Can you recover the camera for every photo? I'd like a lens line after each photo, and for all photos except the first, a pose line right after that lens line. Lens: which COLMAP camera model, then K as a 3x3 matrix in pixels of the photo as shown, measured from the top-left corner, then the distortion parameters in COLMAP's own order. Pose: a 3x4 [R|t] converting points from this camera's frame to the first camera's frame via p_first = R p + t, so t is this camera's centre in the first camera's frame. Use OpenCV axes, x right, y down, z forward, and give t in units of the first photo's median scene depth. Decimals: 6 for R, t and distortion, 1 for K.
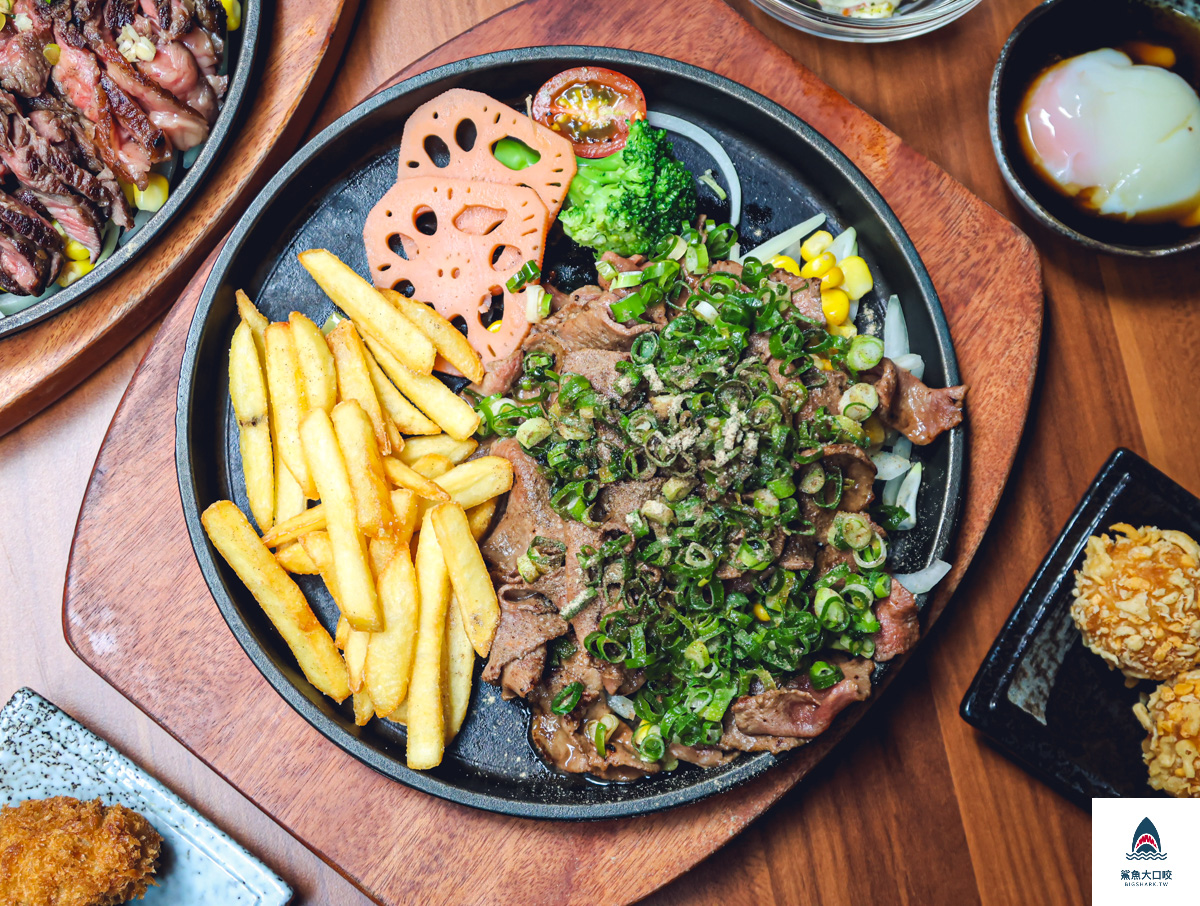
lens RADIAL K [[1941.5, 0, 600.0], [0, 1941.5, 453.0], [0, 0, 1]] dist [0.004634, 0.026517]
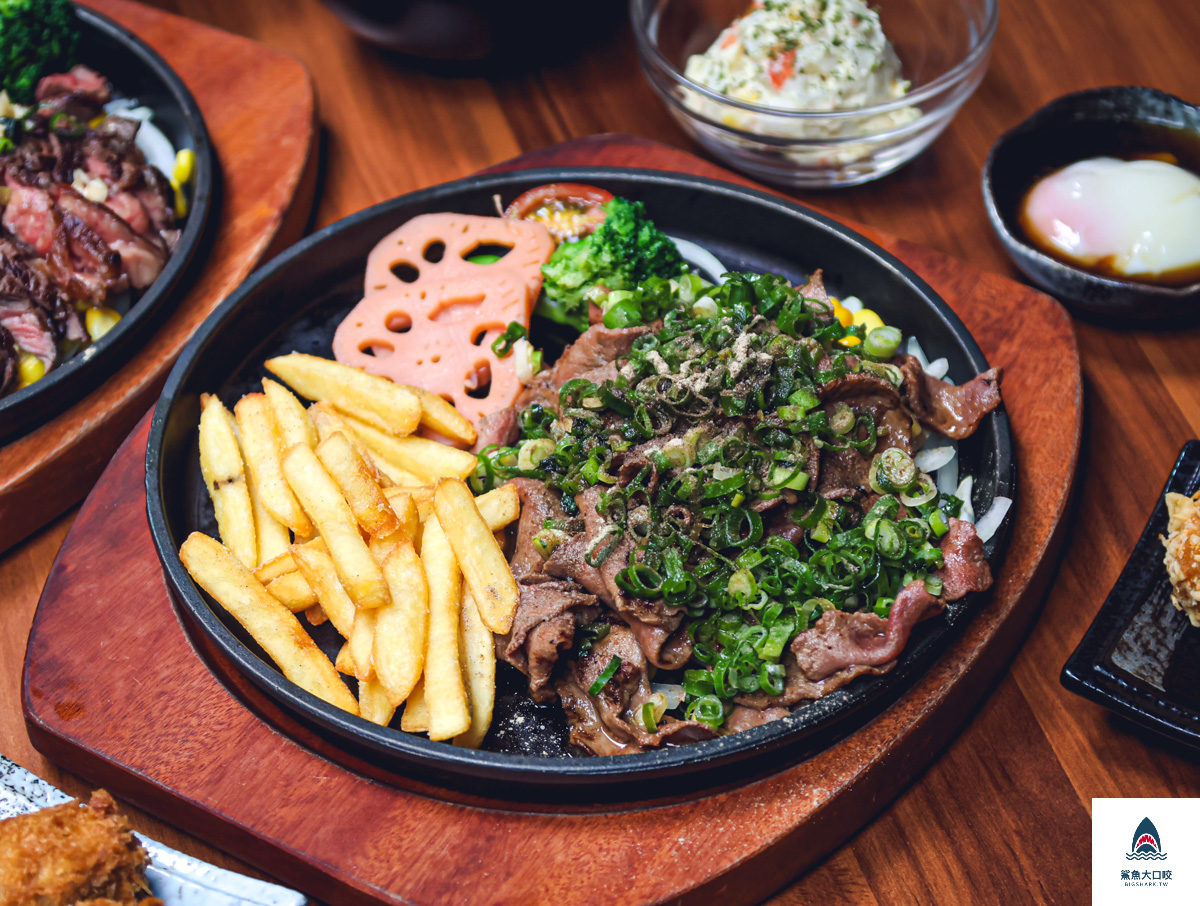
lens RADIAL K [[3429.0, 0, 600.0], [0, 3429.0, 453.0], [0, 0, 1]] dist [-0.055372, 1.335789]
pose [[0.993071, -0.111798, 0.036215, -0.062761], [0.112257, 0.811279, -0.573781, 0.913466], [0.034767, 0.573871, 0.818208, -0.315306]]
